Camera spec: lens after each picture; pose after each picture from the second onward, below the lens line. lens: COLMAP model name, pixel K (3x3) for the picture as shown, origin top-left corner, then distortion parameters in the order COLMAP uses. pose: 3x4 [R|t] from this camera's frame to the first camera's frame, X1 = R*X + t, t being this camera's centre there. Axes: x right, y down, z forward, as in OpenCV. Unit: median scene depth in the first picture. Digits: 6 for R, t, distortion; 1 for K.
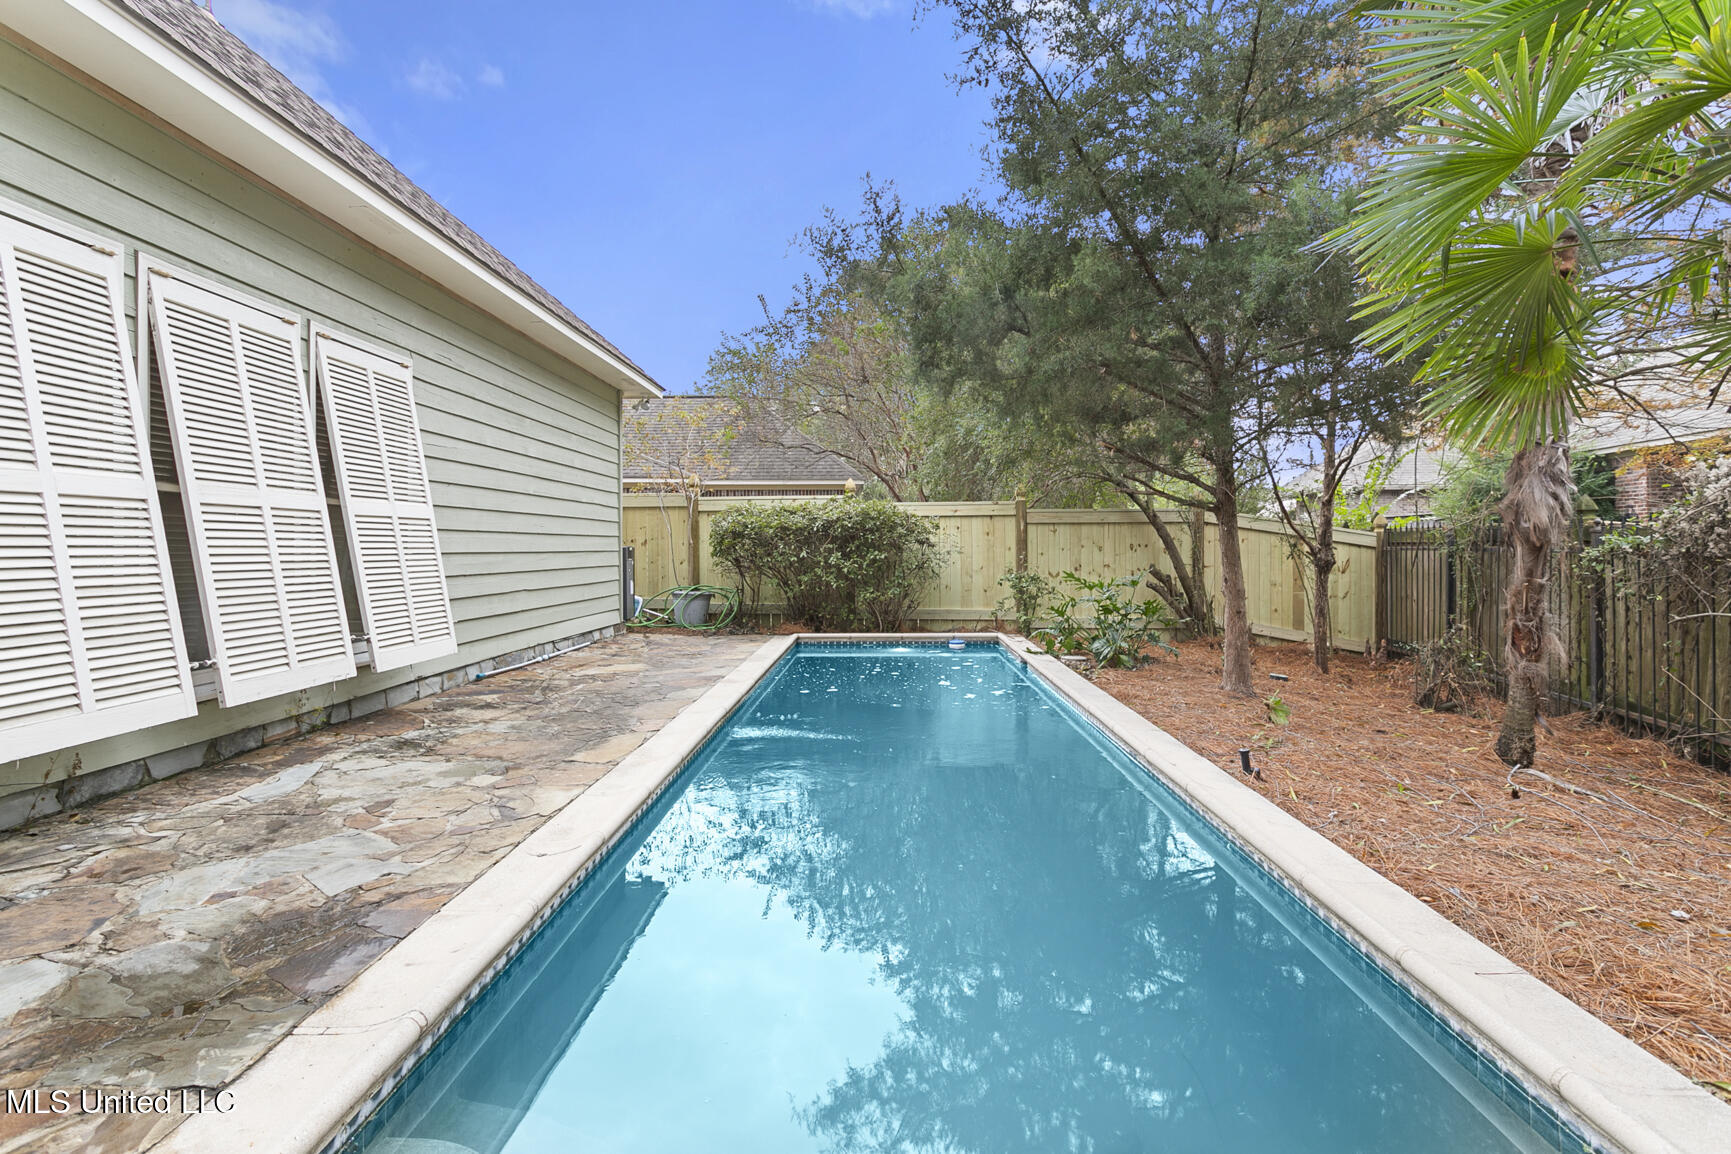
lens RADIAL K [[872.2, 0, 866.0], [0, 872.2, 554.1], [0, 0, 1]] dist [0.003729, 0.001042]
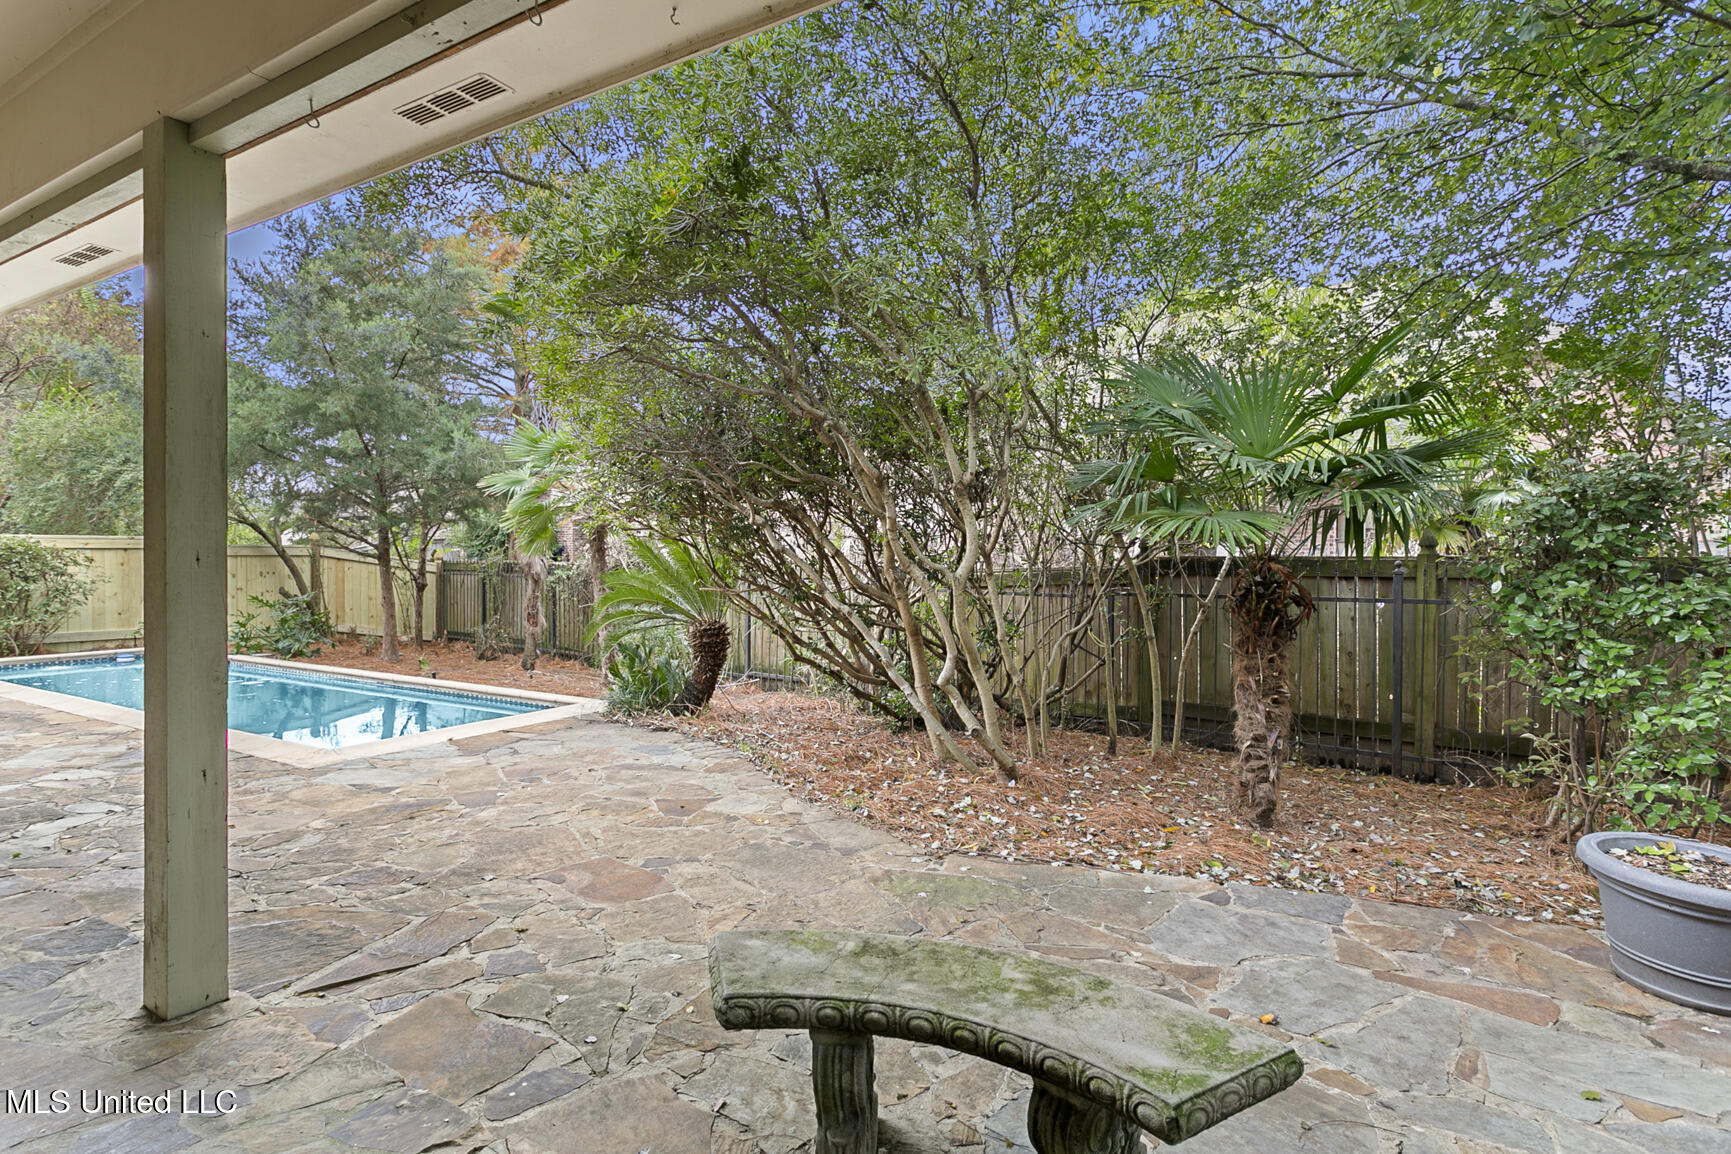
lens RADIAL K [[859.1, 0, 841.3], [0, 859.1, 569.6], [0, 0, 1]] dist [0.019247, 0.000286]
pose [[0.515076, -0.007984, 0.857107, -0.410632], [0.002689, 0.999967, 0.007699, -0.025678], [-0.857140, -0.001661, 0.515080, -0.466163]]
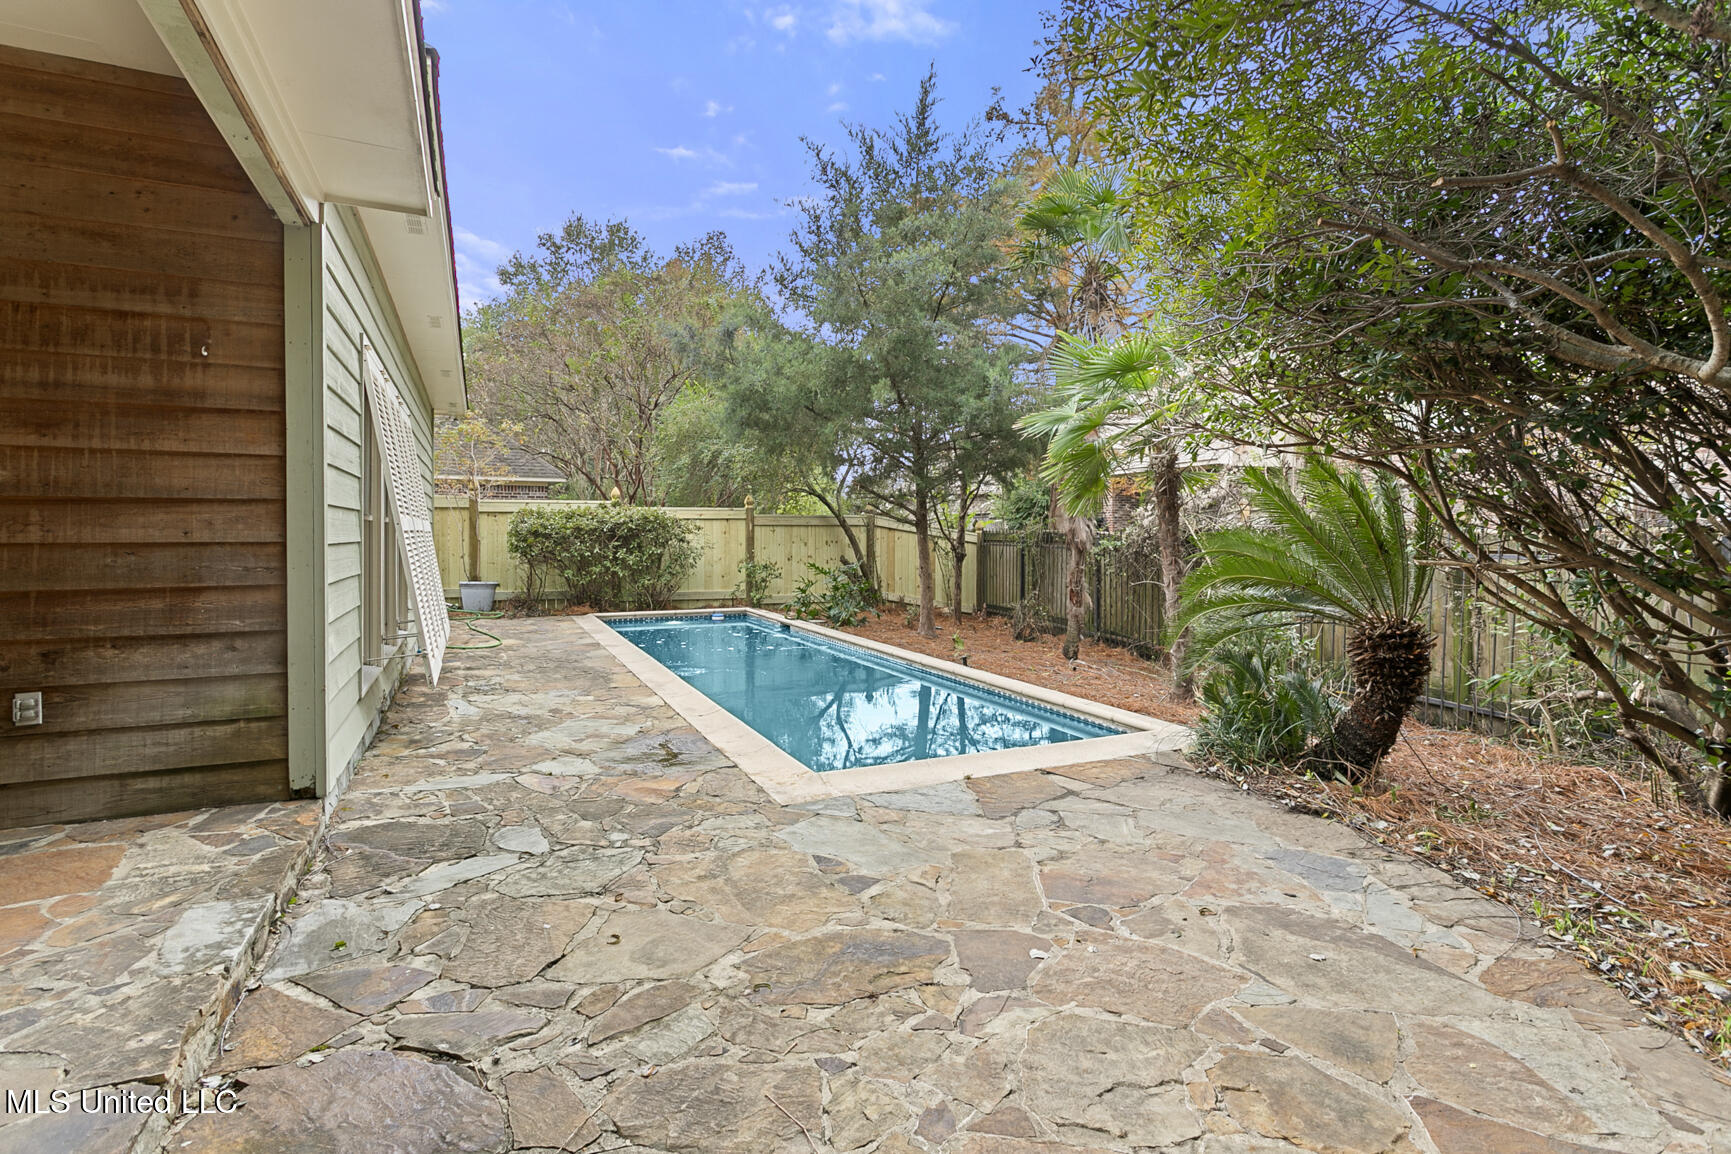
lens RADIAL K [[843.7, 0, 863.9], [0, 843.7, 542.8], [0, 0, 1]] dist [0.000759, 0.000146]
pose [[0.901510, -0.000501, 0.432758, -0.251342], [-0.001390, 0.999991, 0.004055, -0.015646], [-0.432756, -0.004257, 0.901501, -0.258222]]
